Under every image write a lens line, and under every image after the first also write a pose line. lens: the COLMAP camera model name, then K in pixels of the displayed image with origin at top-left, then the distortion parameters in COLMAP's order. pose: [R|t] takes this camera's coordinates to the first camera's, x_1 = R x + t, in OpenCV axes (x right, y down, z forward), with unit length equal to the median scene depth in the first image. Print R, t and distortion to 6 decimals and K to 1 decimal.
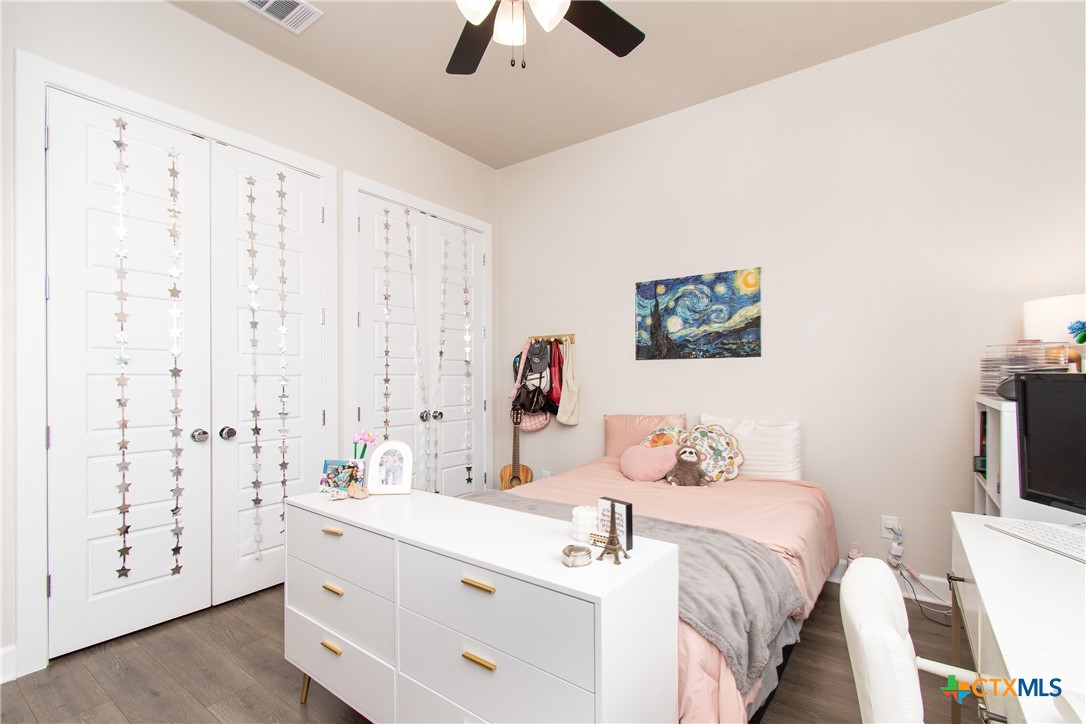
lens RADIAL K [[489.6, 0, 532.4], [0, 489.6, 377.7], [0, 0, 1]] dist [0.004925, -0.001203]
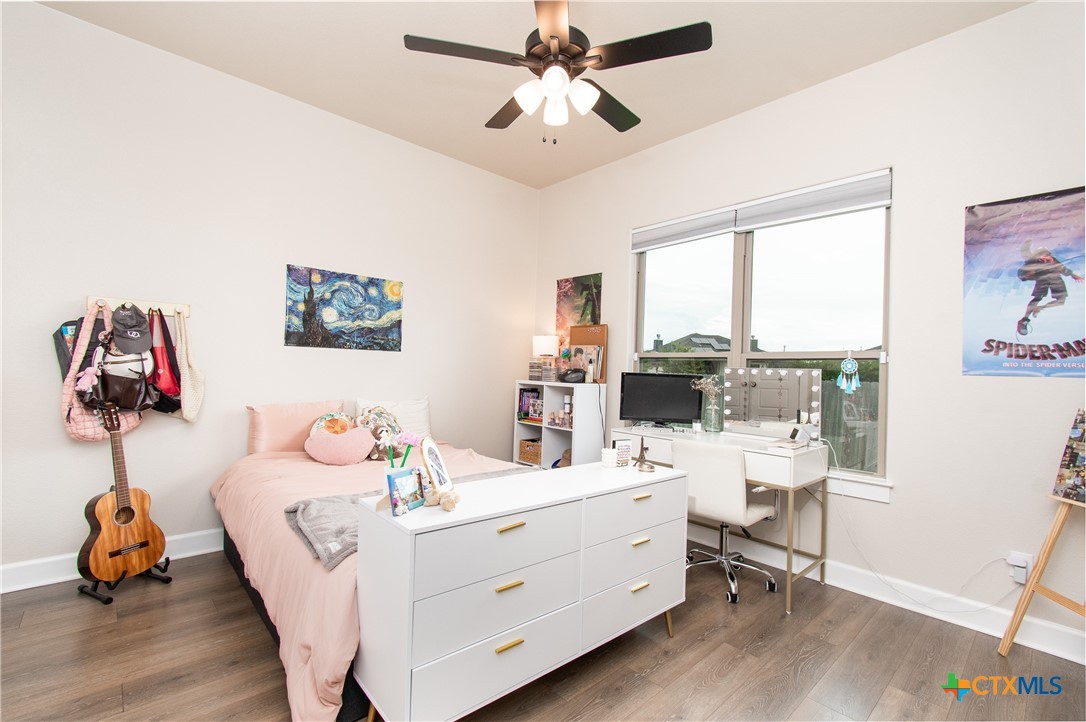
lens RADIAL K [[489.6, 0, 546.6], [0, 489.6, 356.4], [0, 0, 1]] dist [0.004925, -0.001203]
pose [[0.193143, 0.038028, 0.980433, -0.661828], [-0.028610, 0.999042, -0.033113, 0.001395], [-0.980753, -0.021655, 0.194046, 0.344413]]
